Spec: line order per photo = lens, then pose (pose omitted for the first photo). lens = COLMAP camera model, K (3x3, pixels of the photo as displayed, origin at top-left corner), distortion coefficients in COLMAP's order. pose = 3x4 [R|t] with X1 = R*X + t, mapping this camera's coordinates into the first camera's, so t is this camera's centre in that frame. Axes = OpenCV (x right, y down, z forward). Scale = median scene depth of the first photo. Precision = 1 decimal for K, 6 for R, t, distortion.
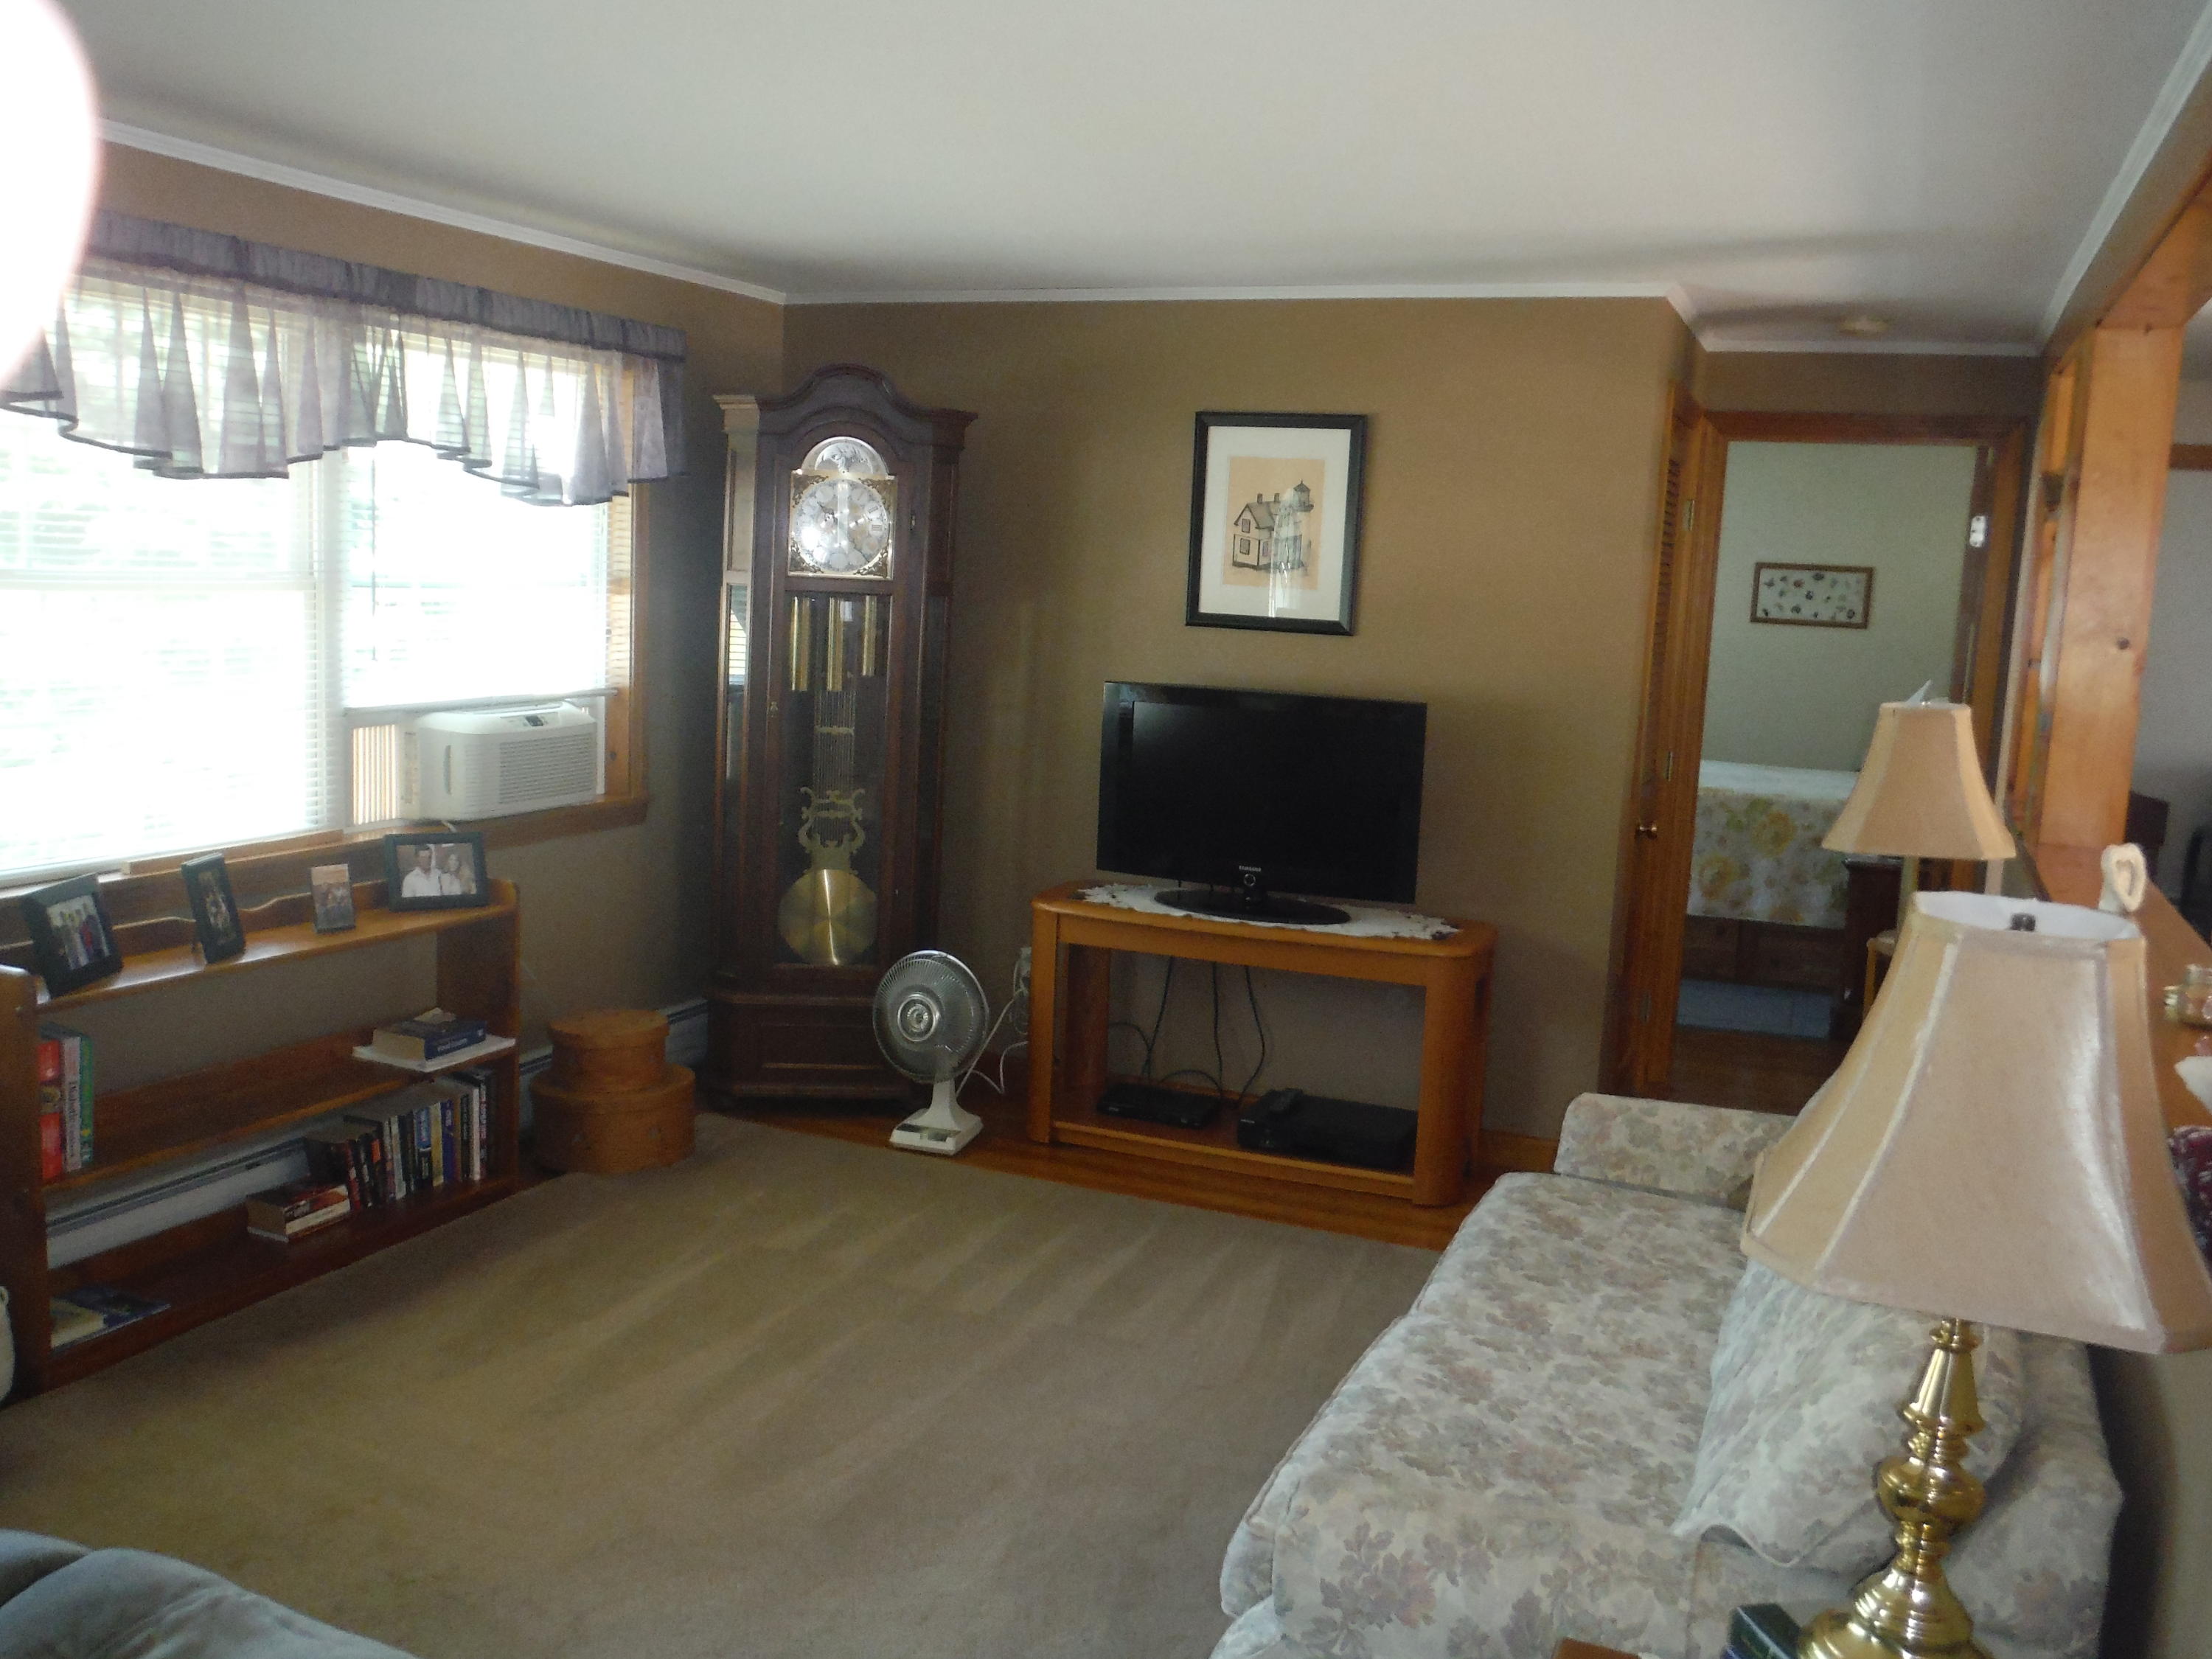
lens RADIAL K [[1871.3, 0, 1118.2], [0, 1871.3, 819.5], [0, 0, 1]] dist [-0.042824, 0.002444]
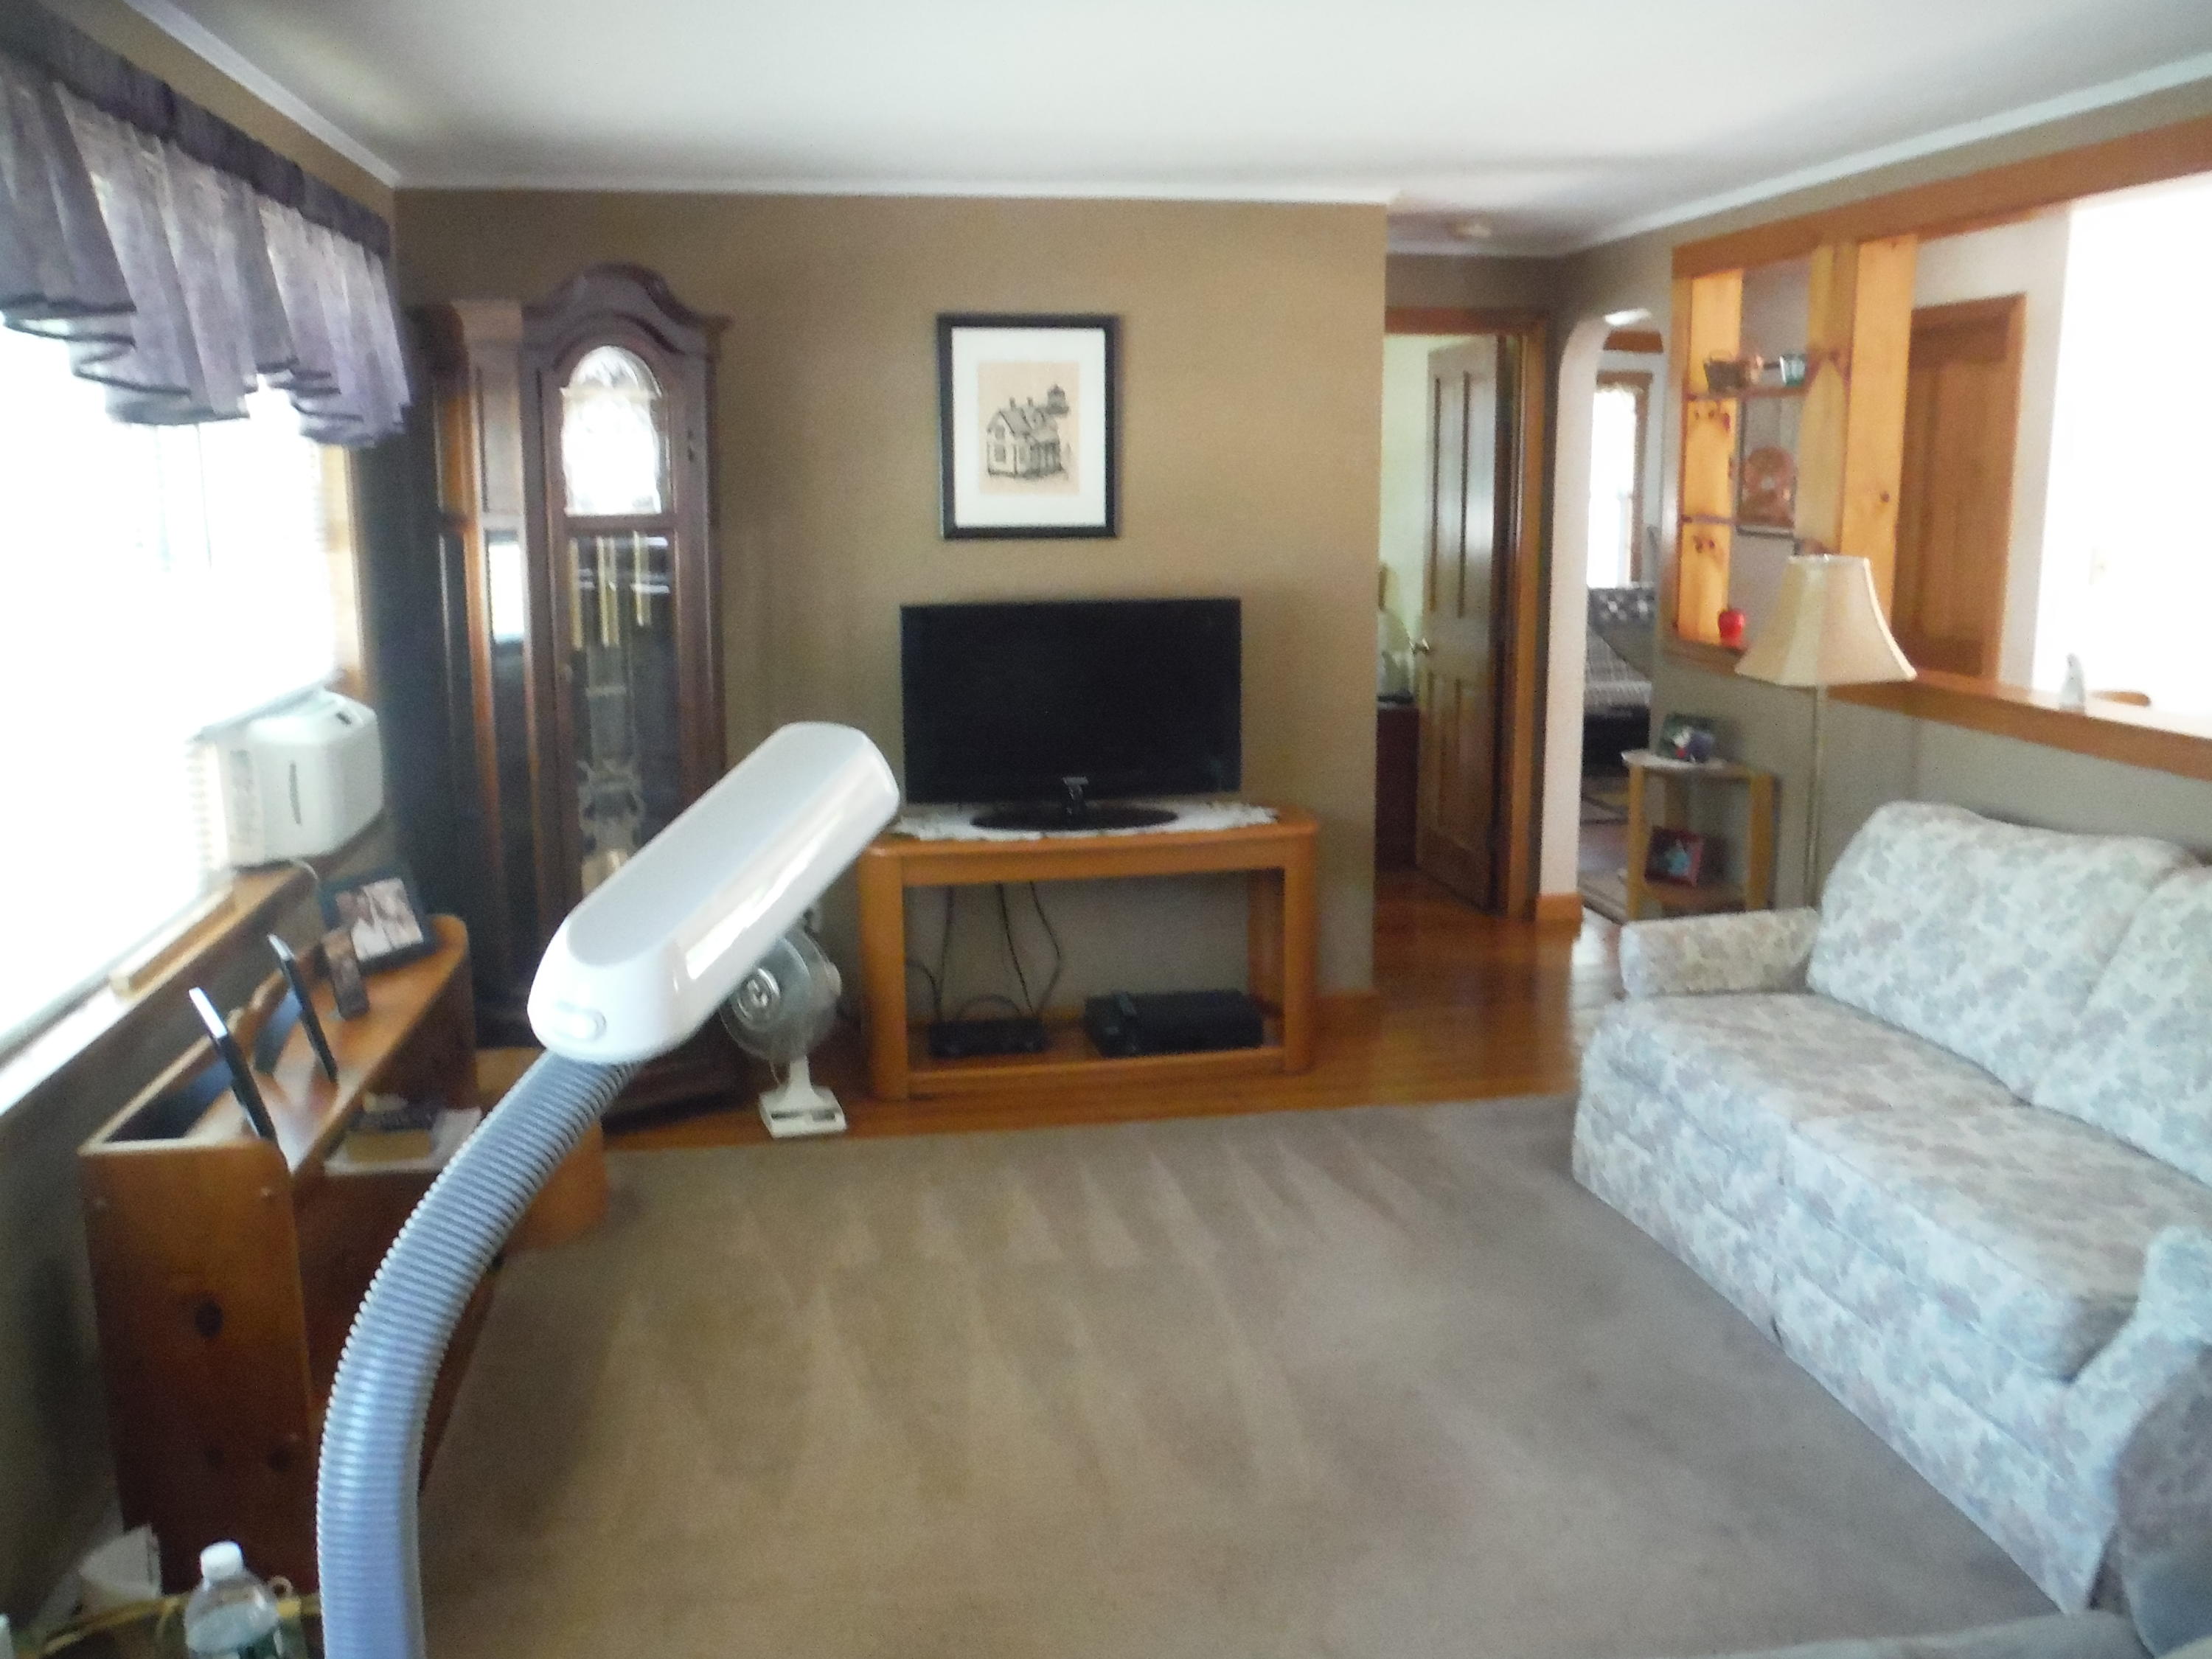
lens RADIAL K [[1871.3, 0, 1116.7], [0, 1871.3, 835.6], [0, 0, 1]] dist [-0.042824, 0.002444]
pose [[0.840212, -0.153677, 0.520026, -0.428374], [0.119538, 0.987901, 0.098802, -0.040126], [-0.528918, -0.020851, 0.848417, 0.145745]]
